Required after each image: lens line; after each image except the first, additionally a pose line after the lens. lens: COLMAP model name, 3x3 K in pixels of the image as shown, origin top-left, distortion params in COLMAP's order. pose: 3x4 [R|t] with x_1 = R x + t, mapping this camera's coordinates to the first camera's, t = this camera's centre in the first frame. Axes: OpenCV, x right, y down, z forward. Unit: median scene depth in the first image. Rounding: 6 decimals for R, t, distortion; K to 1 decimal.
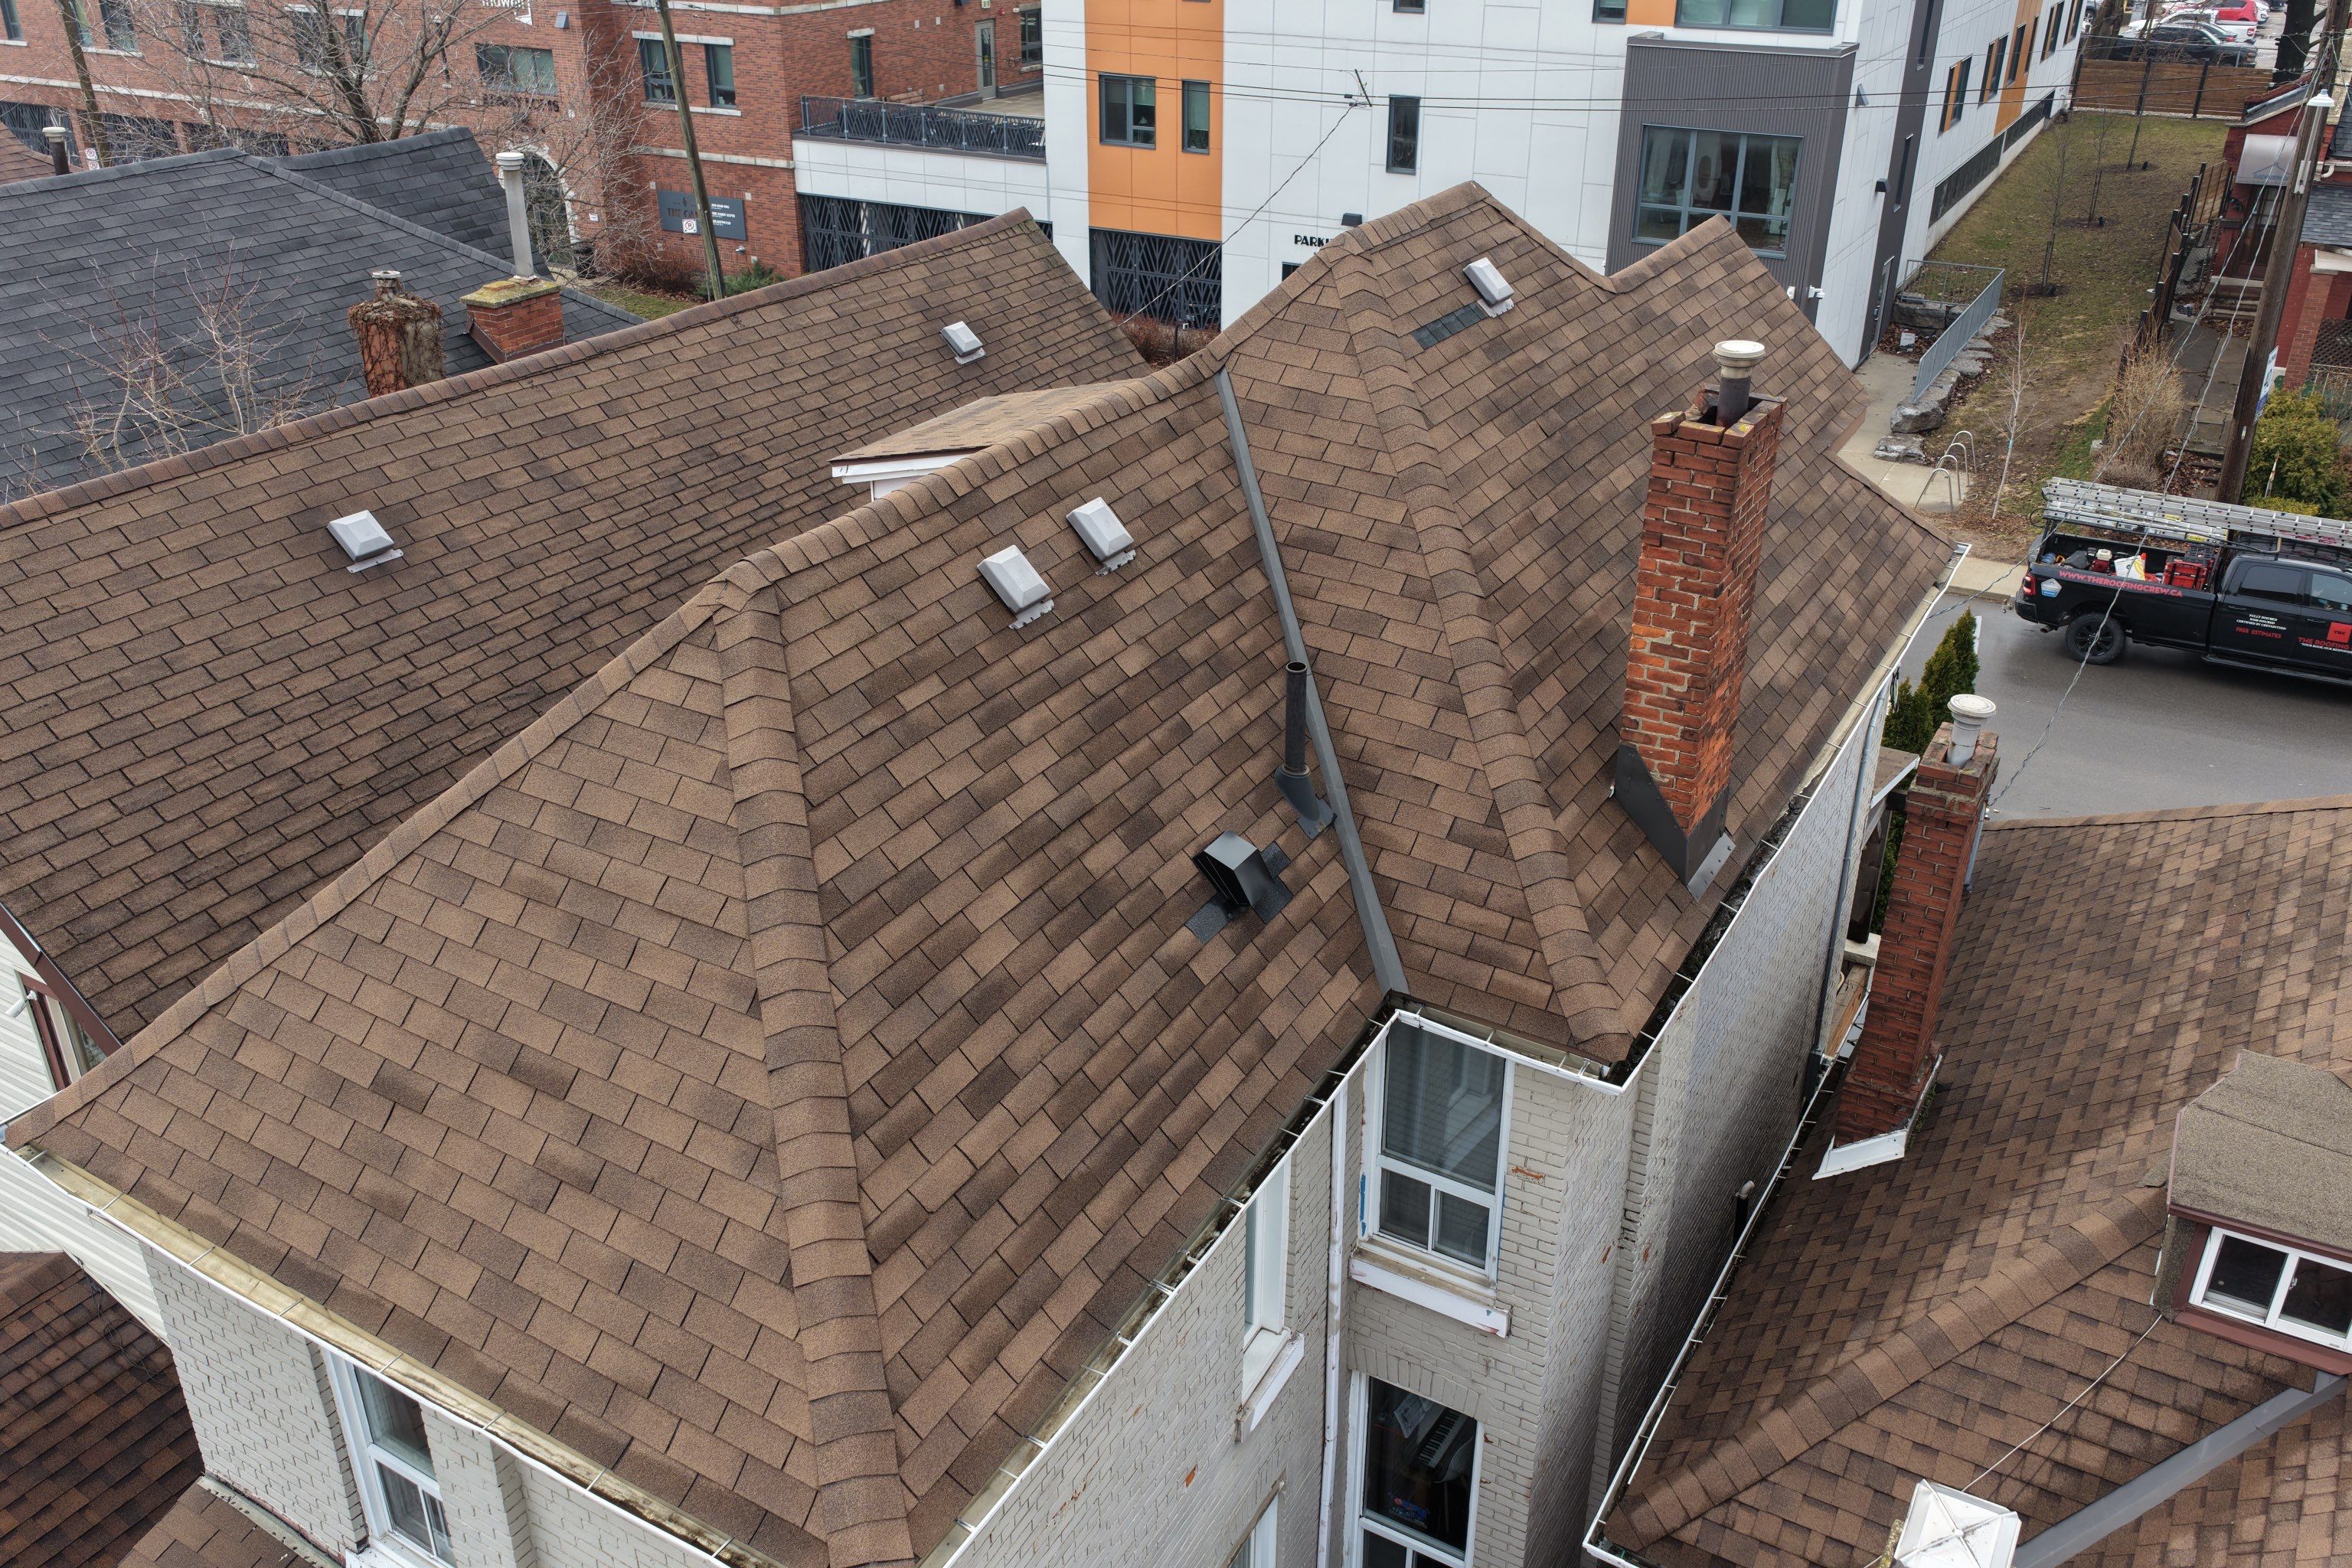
lens RADIAL K [[1956.0, 0, 1171.6], [0, 1956.0, 799.8], [0, 0, 1]] dist [-0.010978, 0.030444]
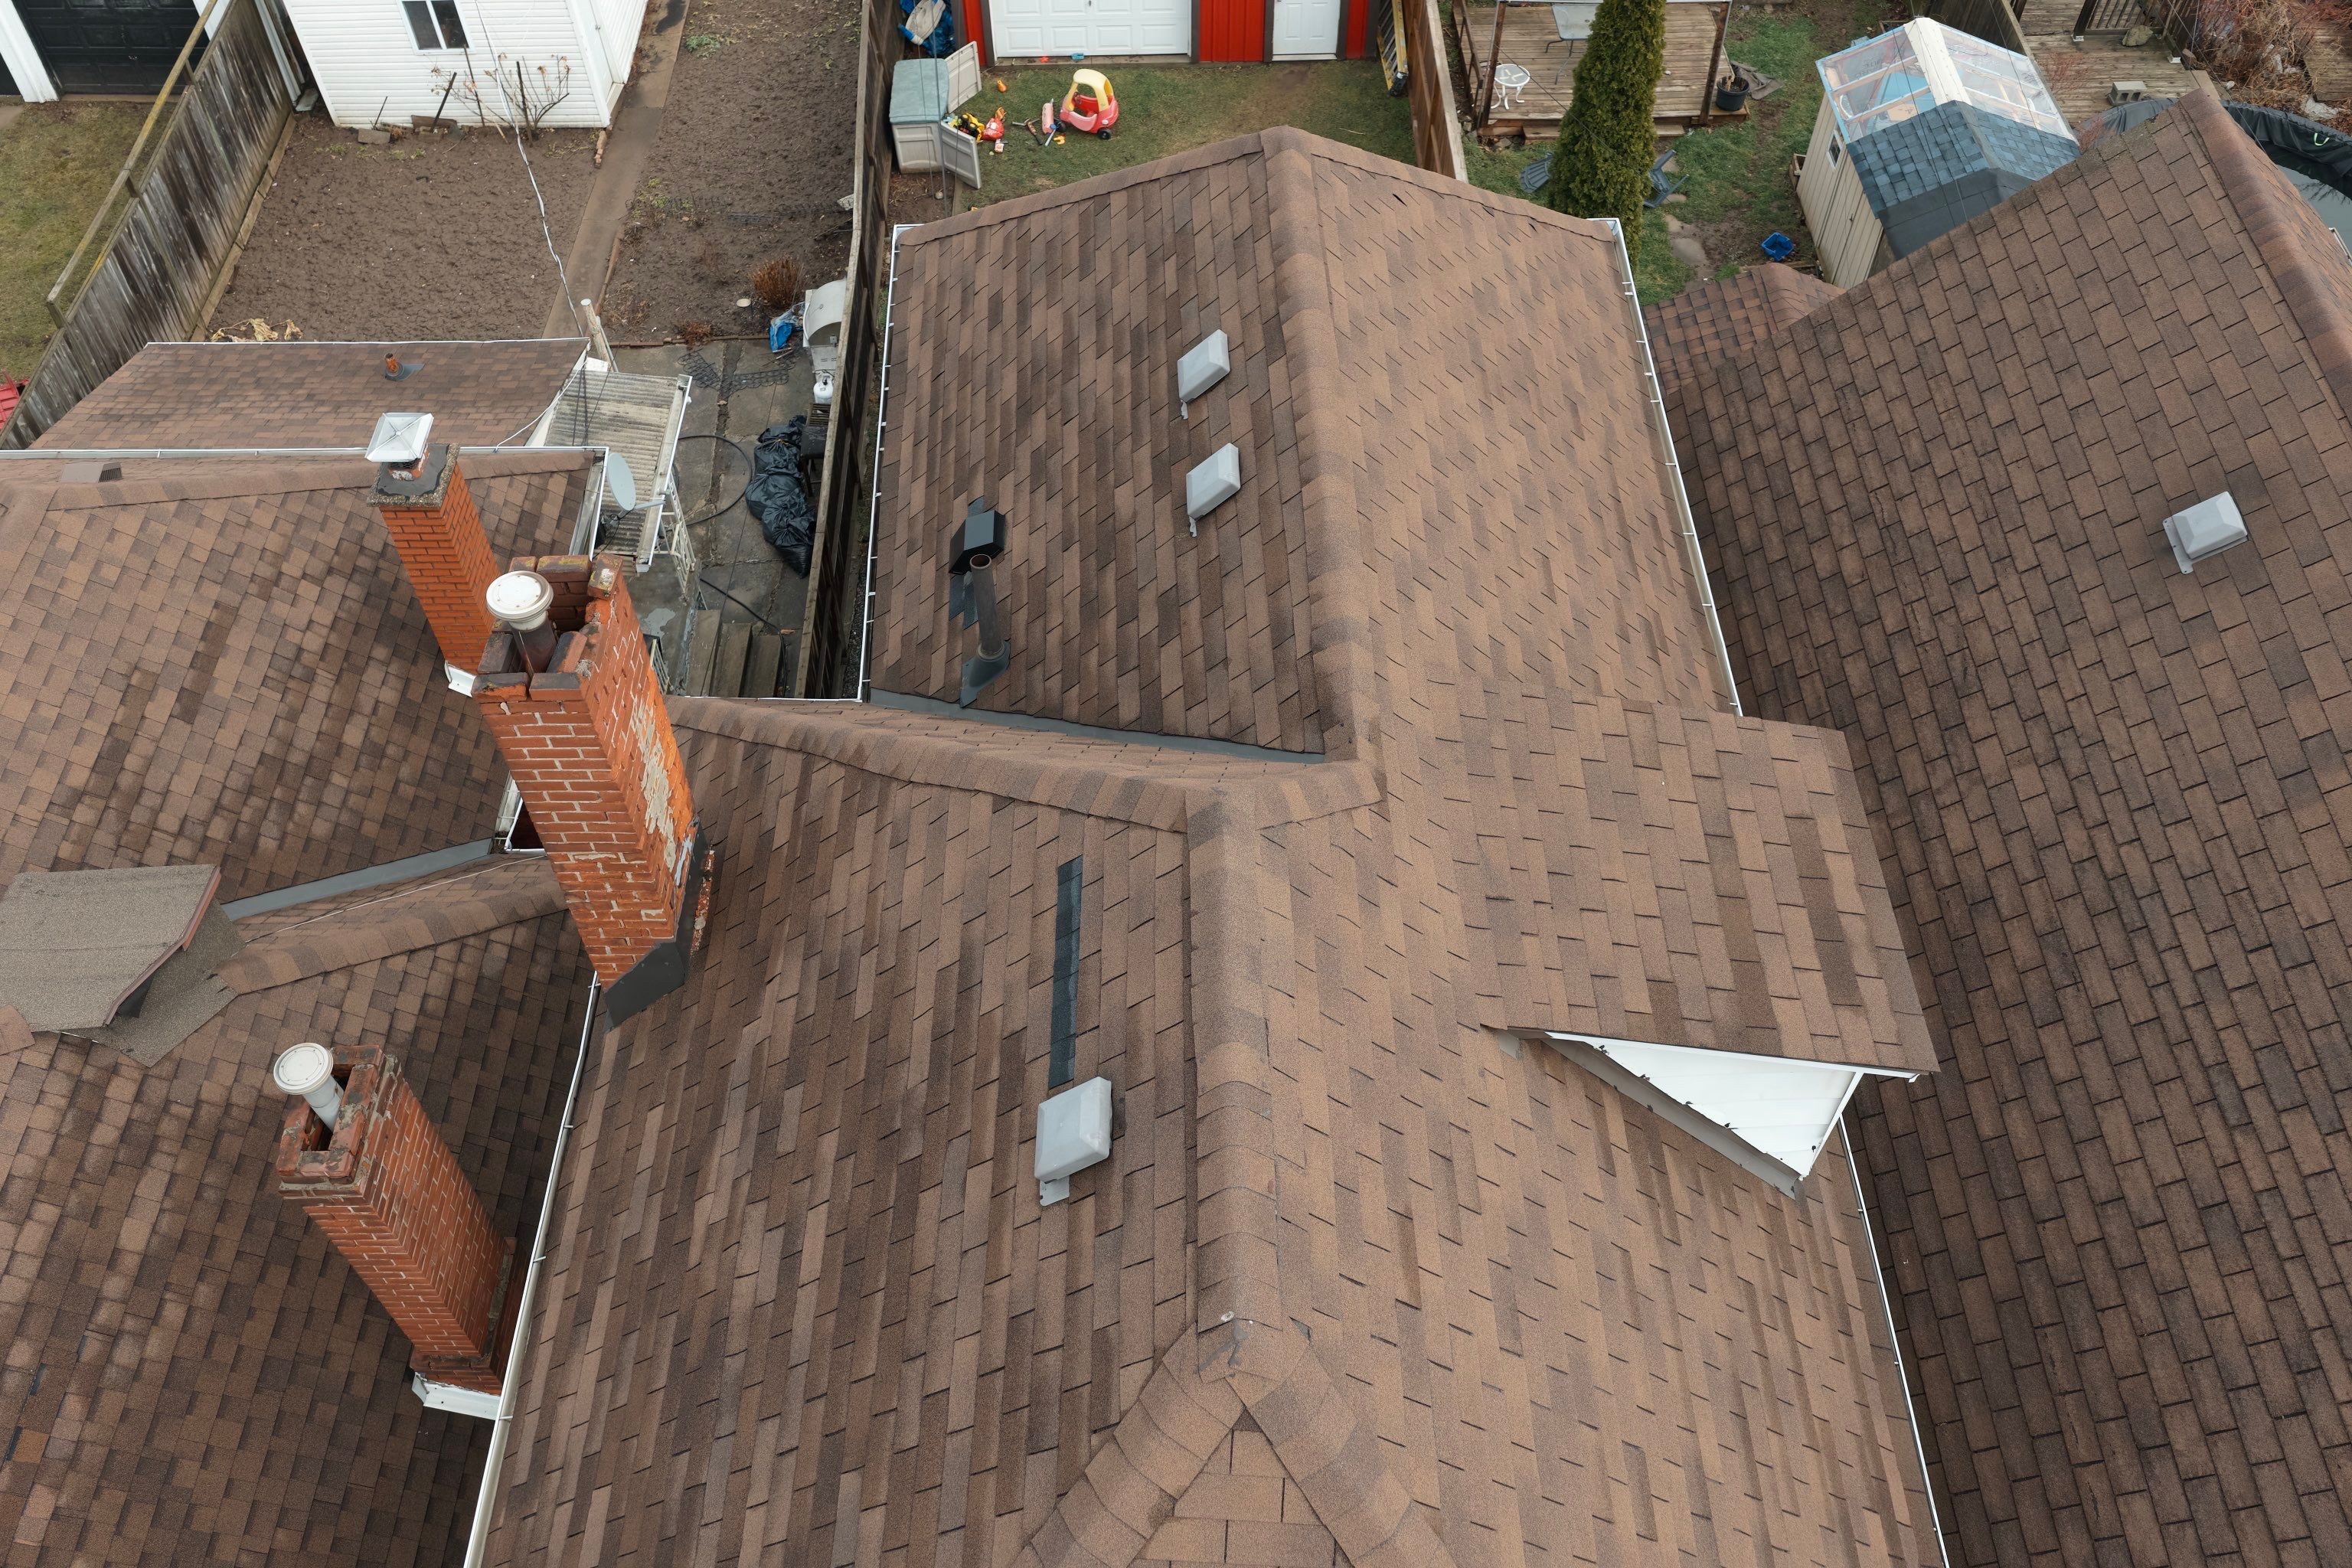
lens RADIAL K [[1956.0, 0, 1173.2], [0, 1956.0, 800.6], [0, 0, 1]] dist [-0.010978, 0.030444]
pose [[-0.858521, 0.405766, -0.313521, 0.283325], [-0.236446, 0.229281, 0.944205, -0.832407], [0.455011, 0.884751, -0.100901, 1.045483]]
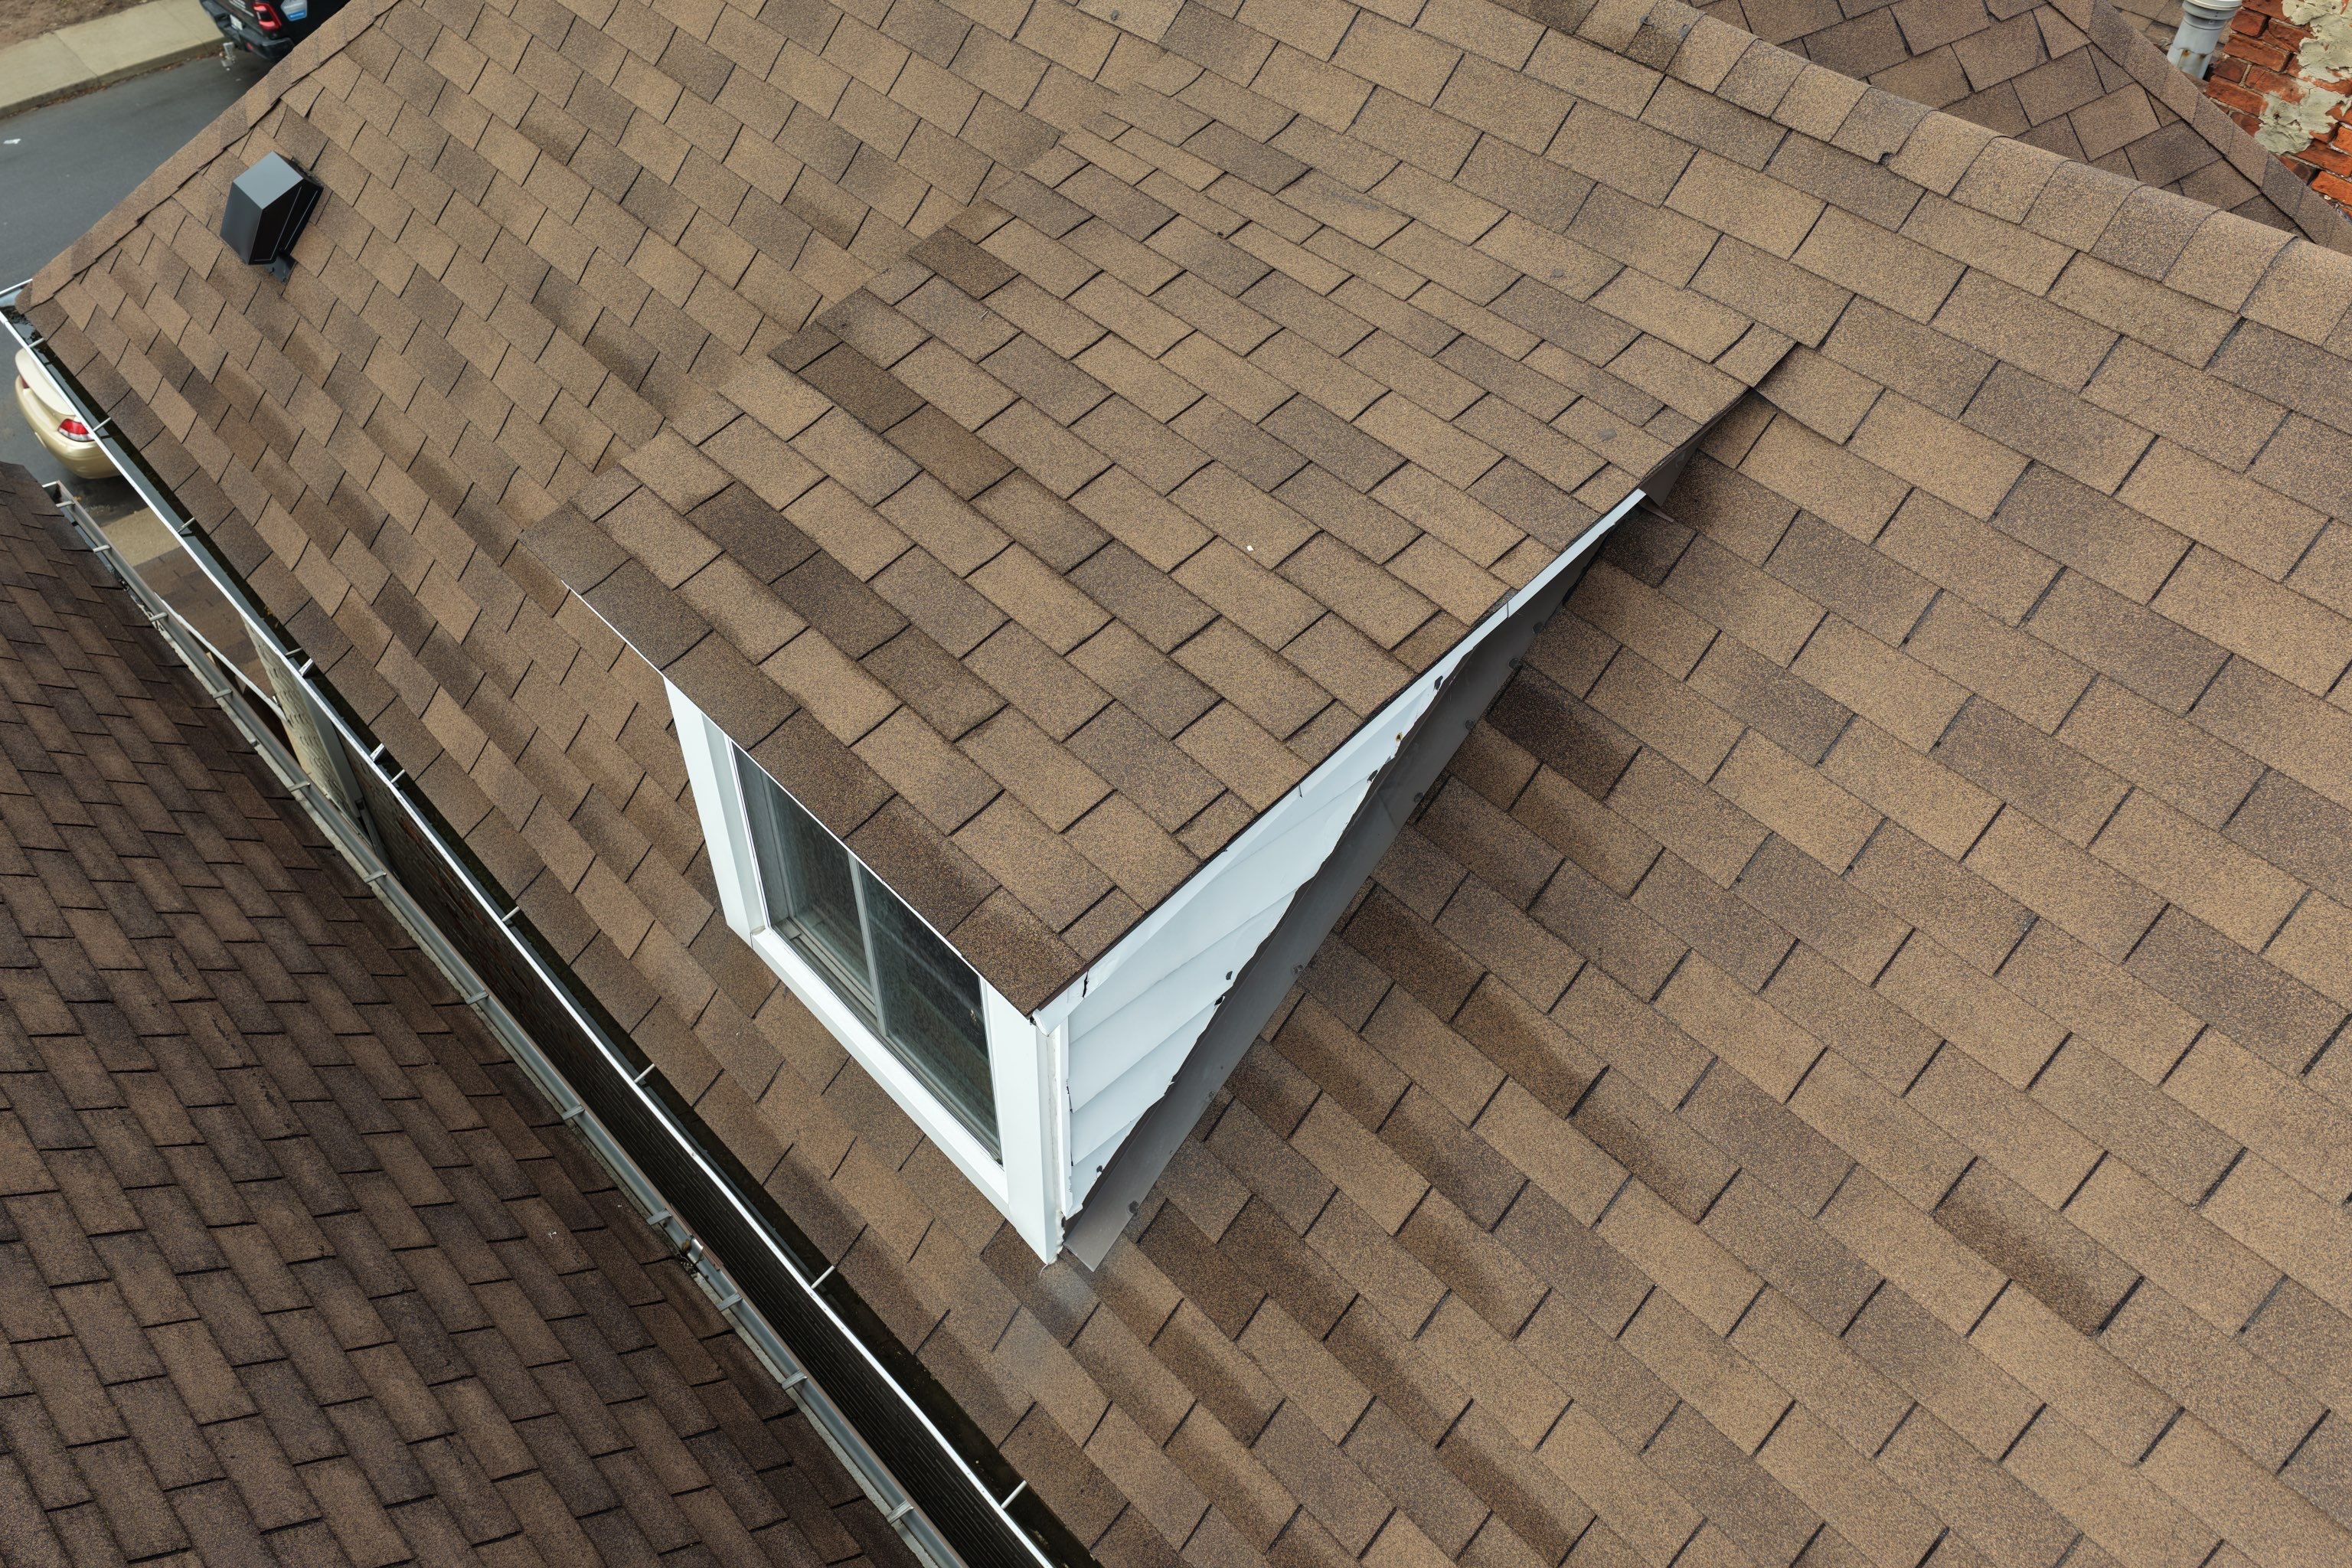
lens RADIAL K [[1956.0, 0, 1172.1], [0, 1956.0, 797.3], [0, 0, 1]] dist [-0.010978, 0.030444]
pose [[0.315450, -0.677251, 0.664697, -0.346737], [0.436930, 0.725453, 0.531798, -0.346667], [-0.842368, 0.122671, 0.524755, 0.895247]]
